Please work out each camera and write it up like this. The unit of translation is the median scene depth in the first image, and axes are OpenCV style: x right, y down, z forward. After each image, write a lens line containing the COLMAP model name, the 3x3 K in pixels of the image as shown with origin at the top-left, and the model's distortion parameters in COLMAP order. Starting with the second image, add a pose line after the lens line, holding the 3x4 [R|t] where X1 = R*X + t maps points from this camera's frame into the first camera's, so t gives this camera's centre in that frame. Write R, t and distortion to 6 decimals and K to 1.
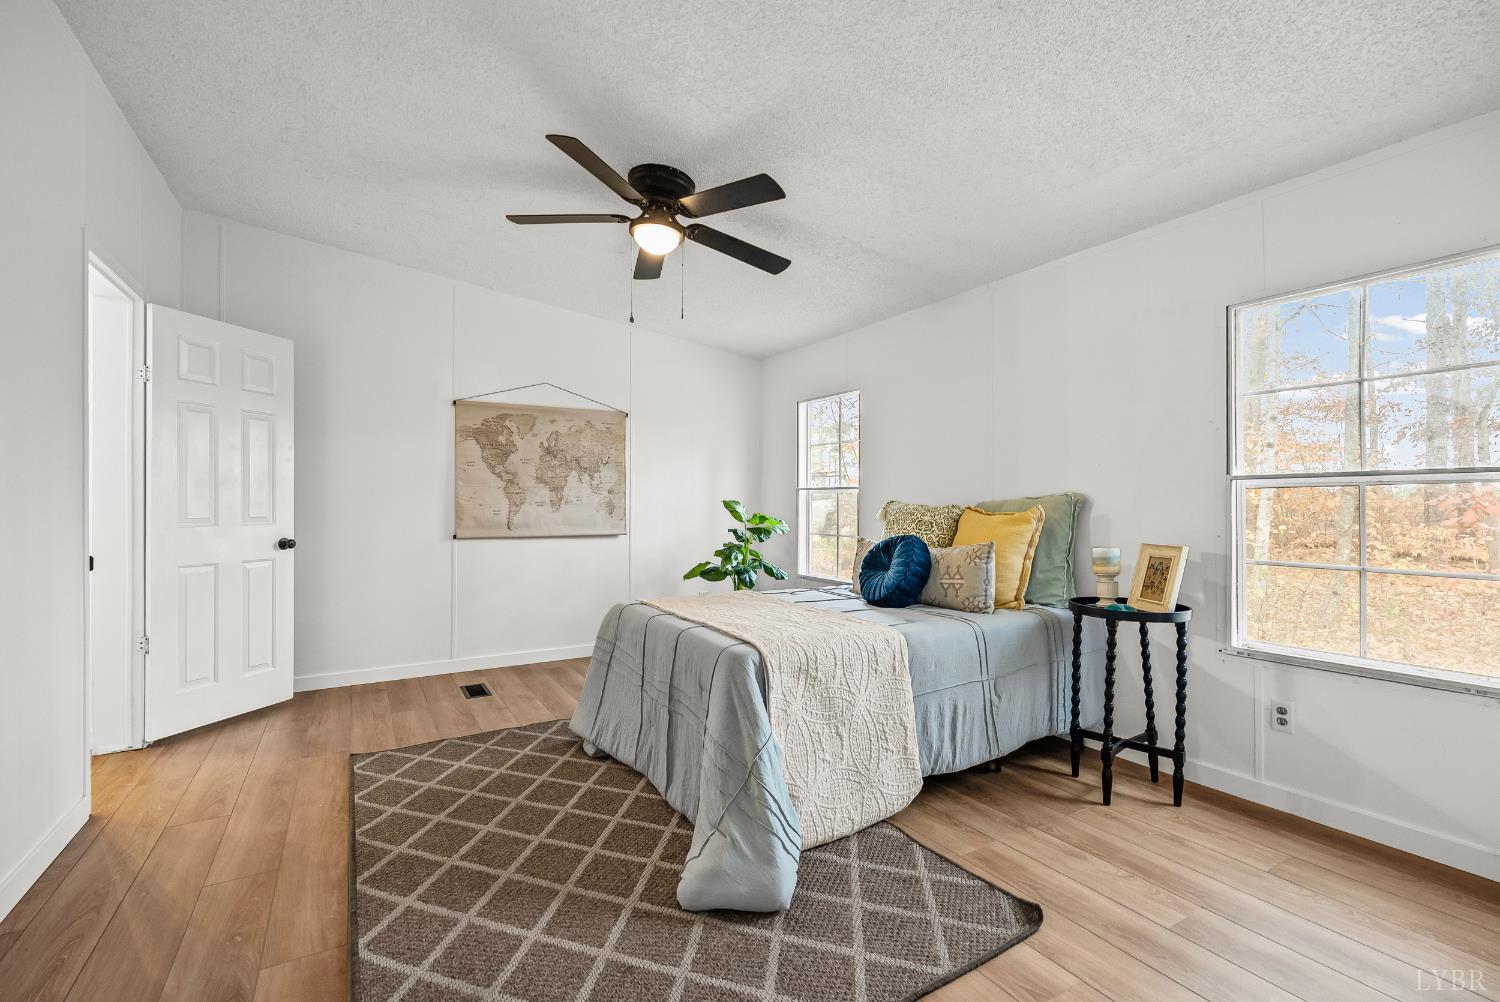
lens RADIAL K [[670.2, 0, 747.0], [0, 670.2, 497.2], [0, 0, 1]] dist [-0.002649, -0.000055]
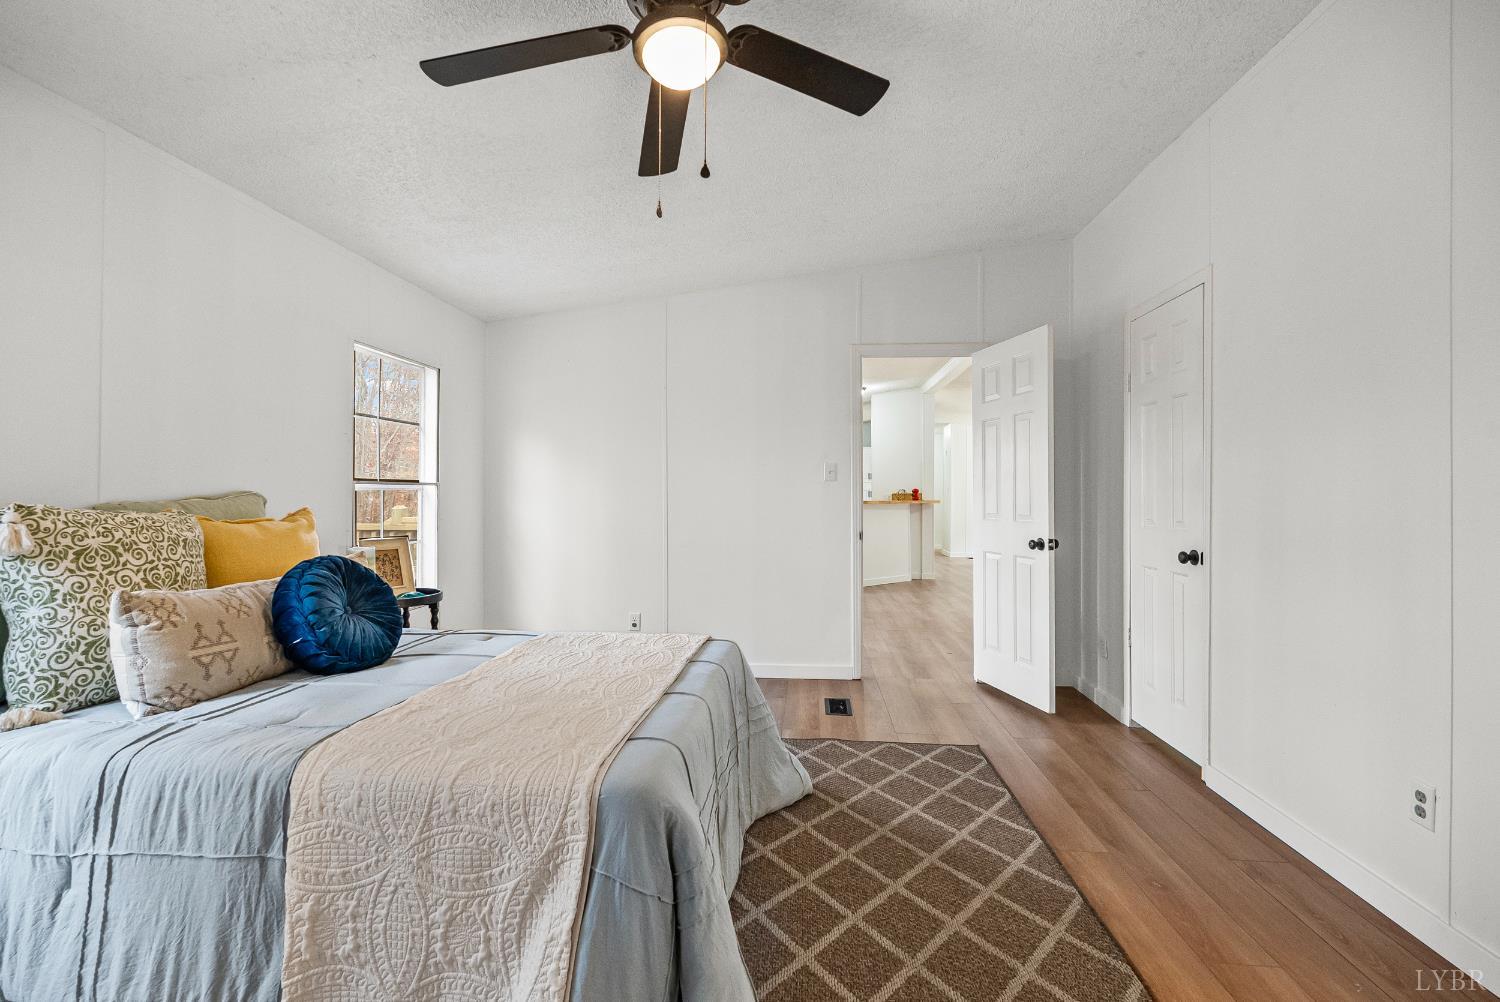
lens RADIAL K [[670.2, 0, 746.6], [0, 670.2, 493.5], [0, 0, 1]] dist [-0.002649, -0.000055]
pose [[-0.812688, 0.003307, 0.582689, -0.755323], [0.007386, 0.999962, 0.004626, -0.023664], [-0.582652, 0.008063, -0.812682, 2.066572]]
